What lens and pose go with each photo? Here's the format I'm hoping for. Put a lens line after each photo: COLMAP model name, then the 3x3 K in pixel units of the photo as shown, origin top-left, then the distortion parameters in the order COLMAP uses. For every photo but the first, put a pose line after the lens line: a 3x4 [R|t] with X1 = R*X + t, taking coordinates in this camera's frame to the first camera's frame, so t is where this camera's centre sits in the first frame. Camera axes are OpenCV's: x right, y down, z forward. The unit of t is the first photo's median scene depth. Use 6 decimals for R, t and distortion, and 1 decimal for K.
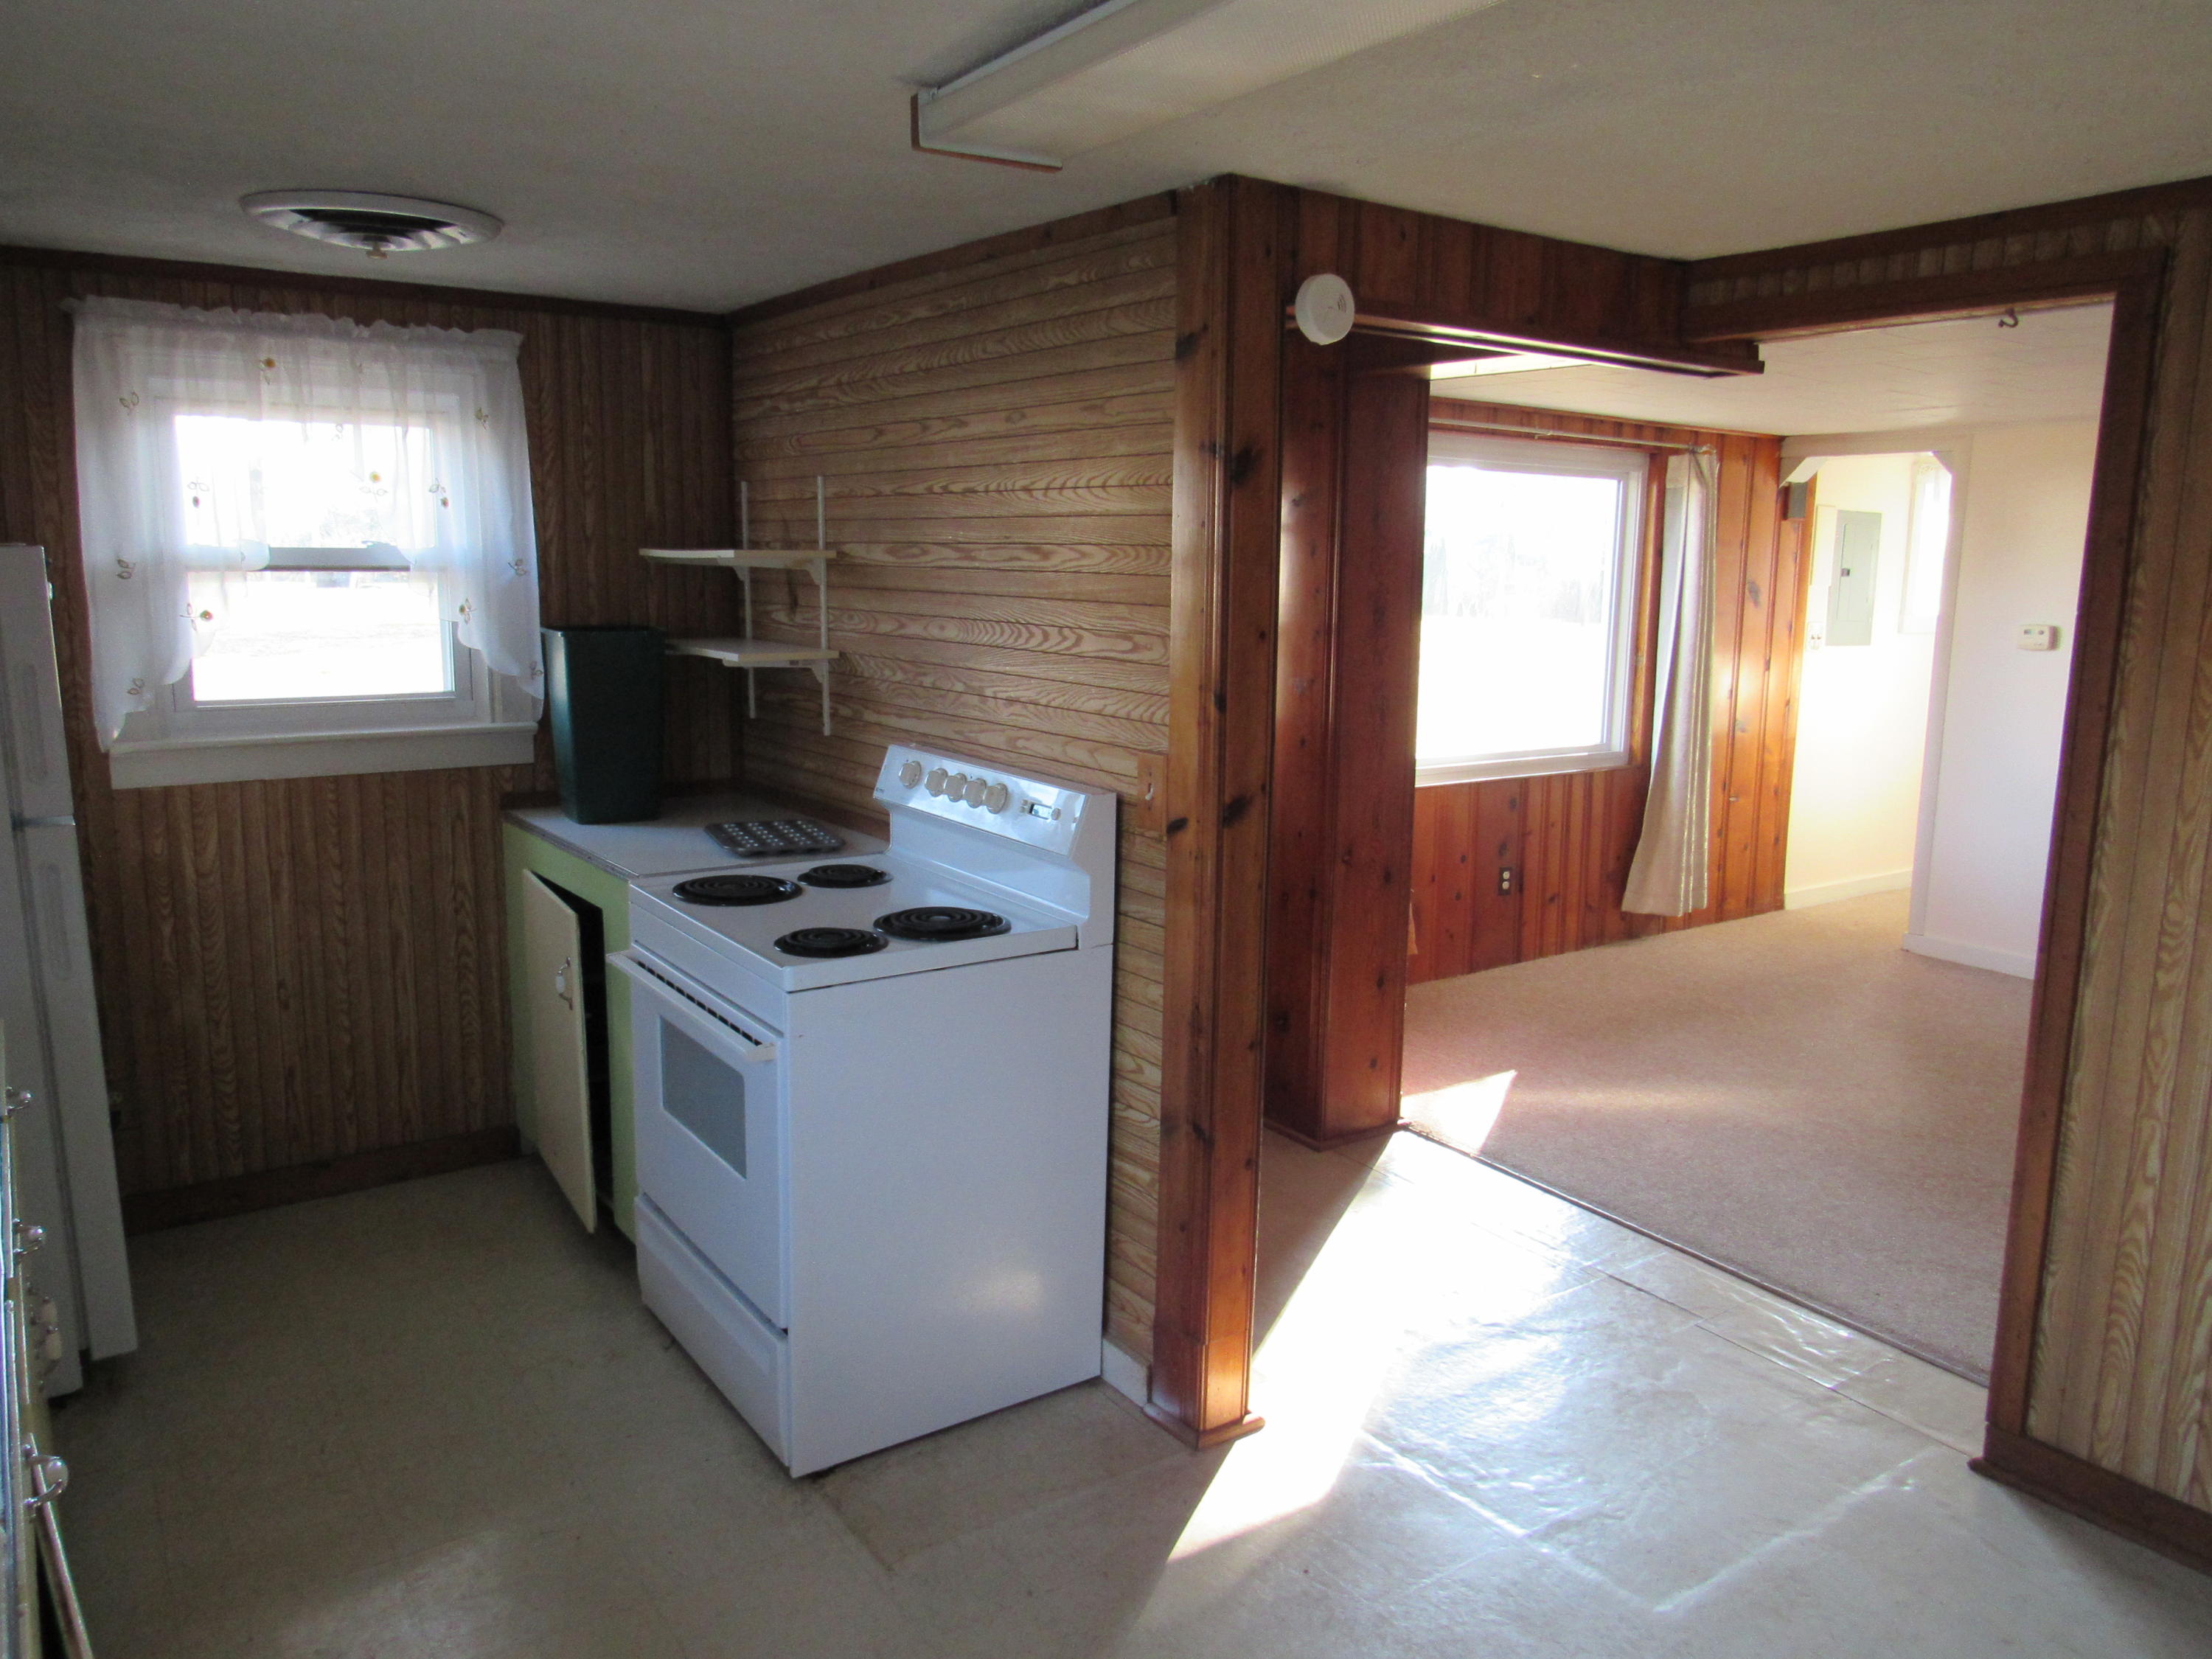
lens RADIAL K [[1597.4, 0, 1102.6], [0, 1597.4, 831.8], [0, 0, 1]] dist [-0.024051, 0.012539]
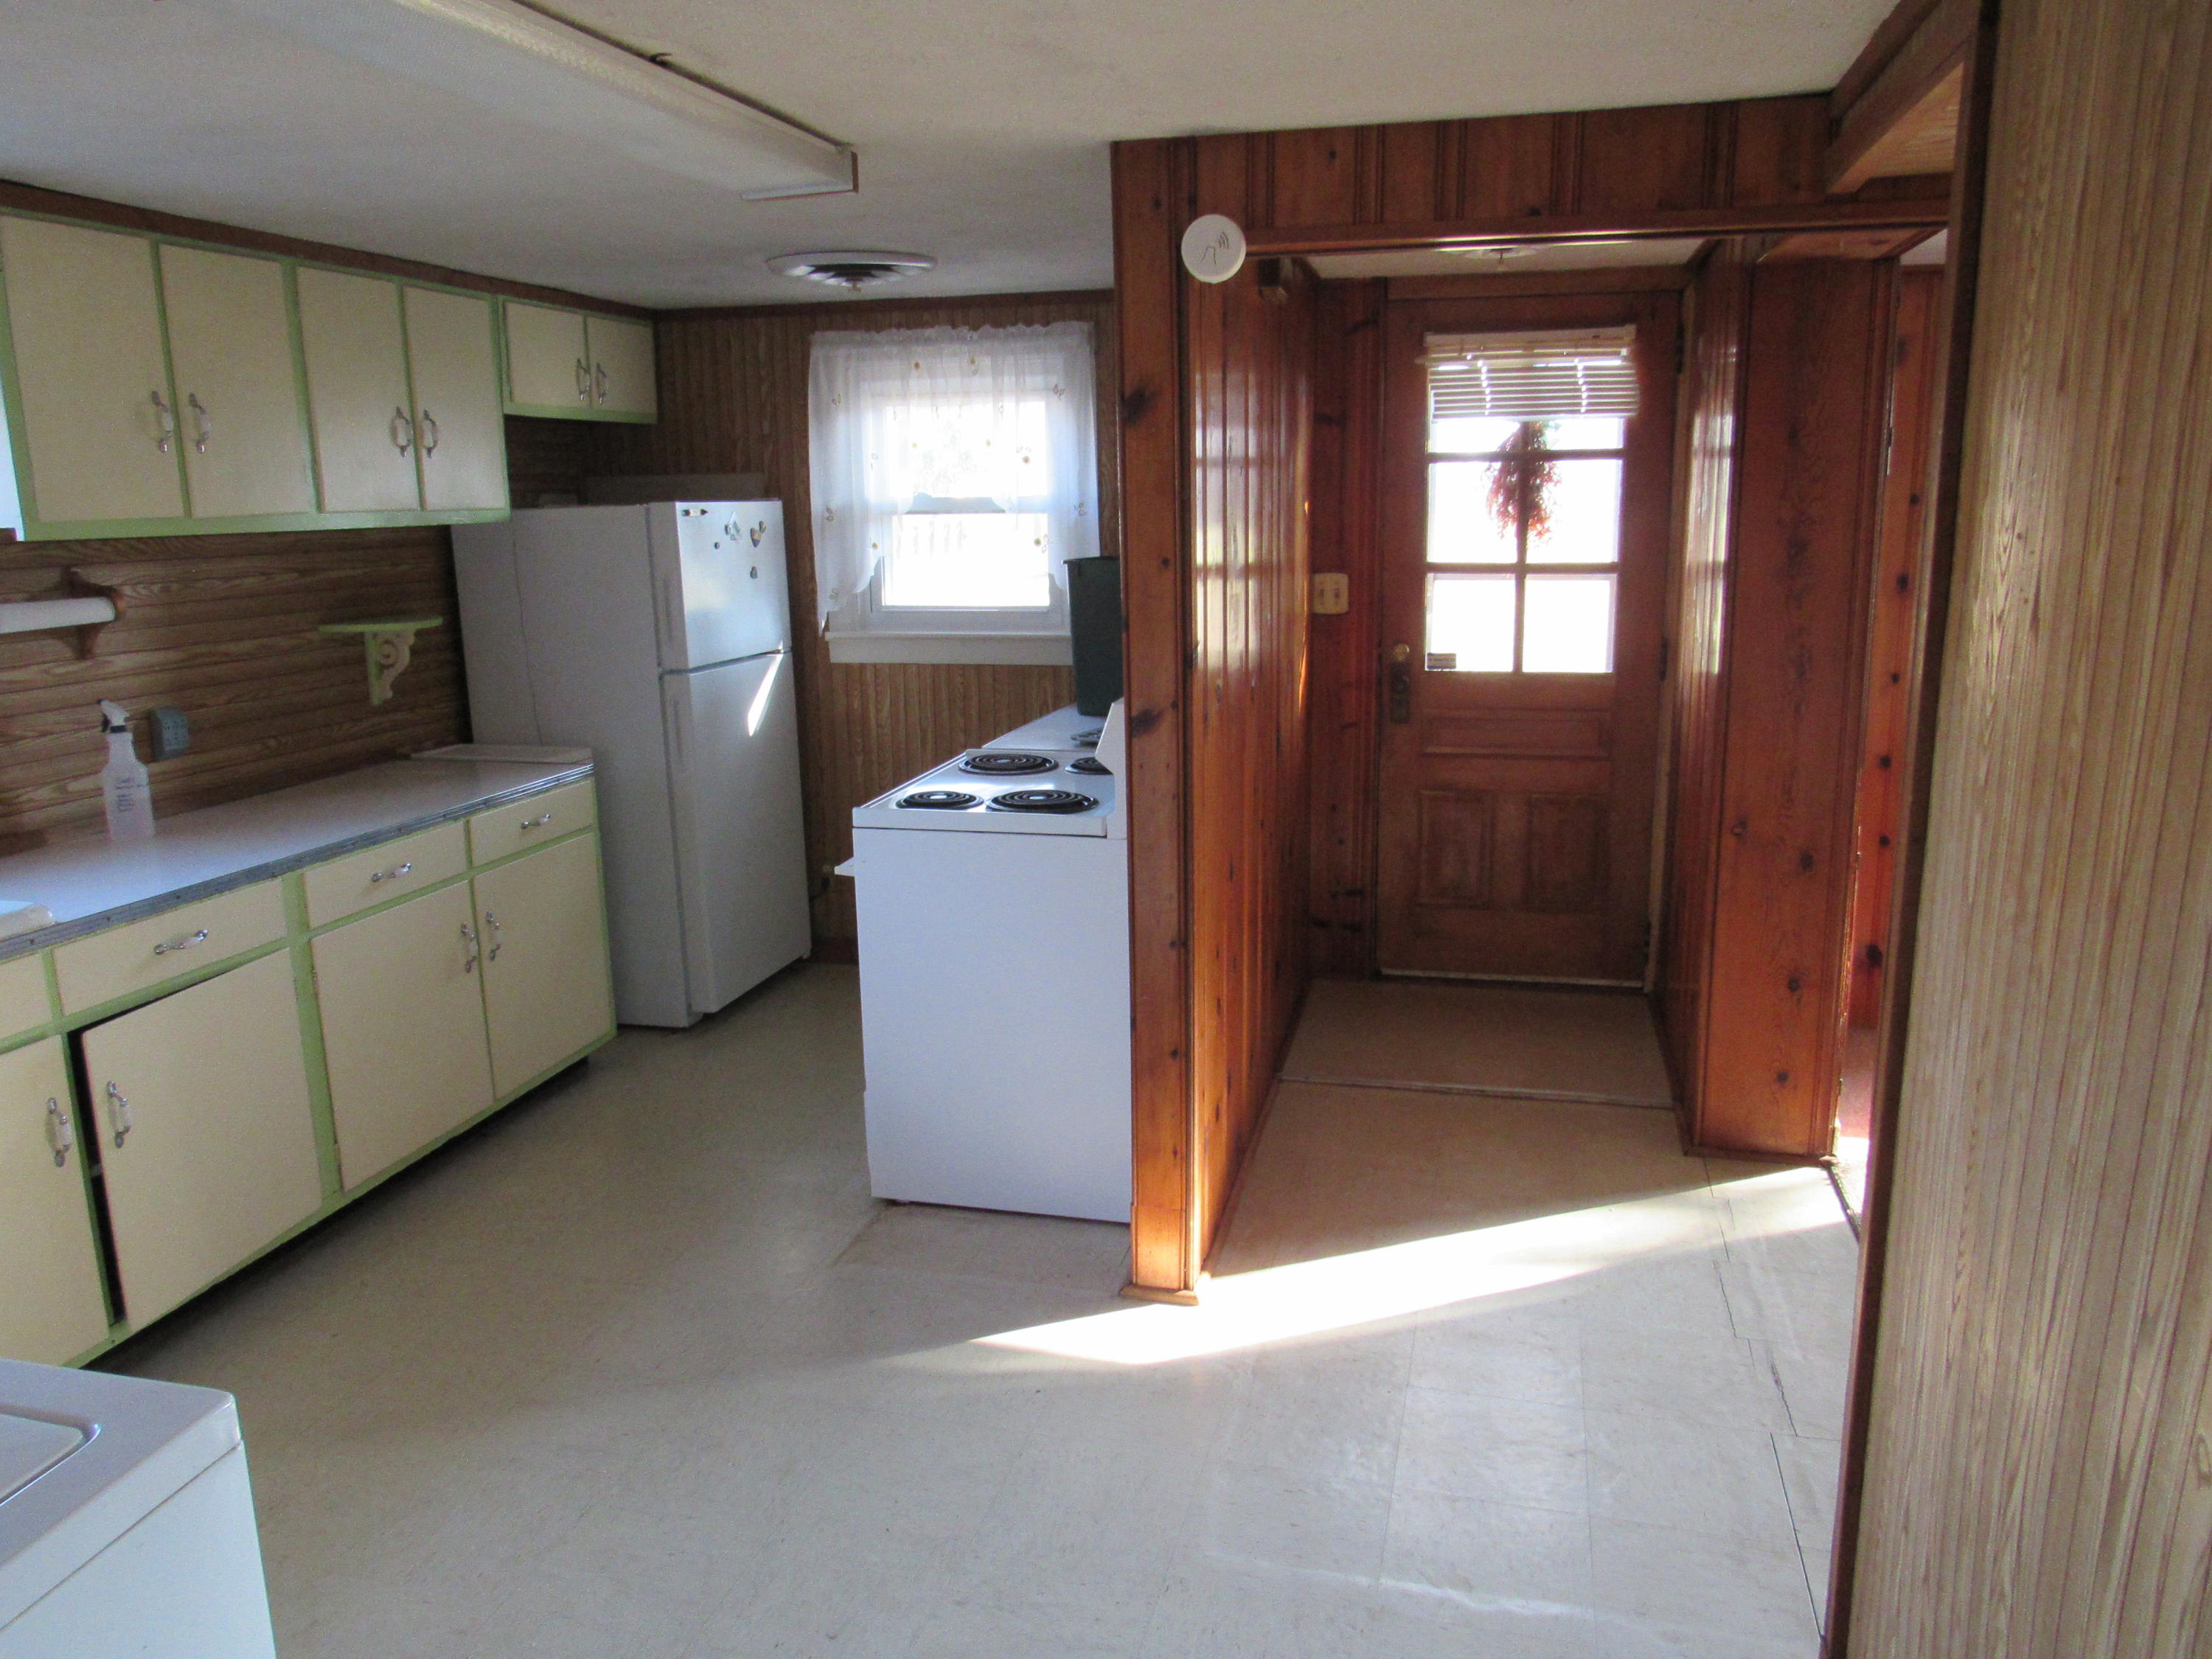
lens RADIAL K [[1597.4, 0, 1100.1], [0, 1597.4, 836.1], [0, 0, 1]] dist [-0.024051, 0.012539]
pose [[0.652614, 0.136302, -0.745330, 0.529544], [-0.108231, 0.990369, 0.086346, -0.016670], [0.749921, 0.024318, 0.661081, 0.152095]]
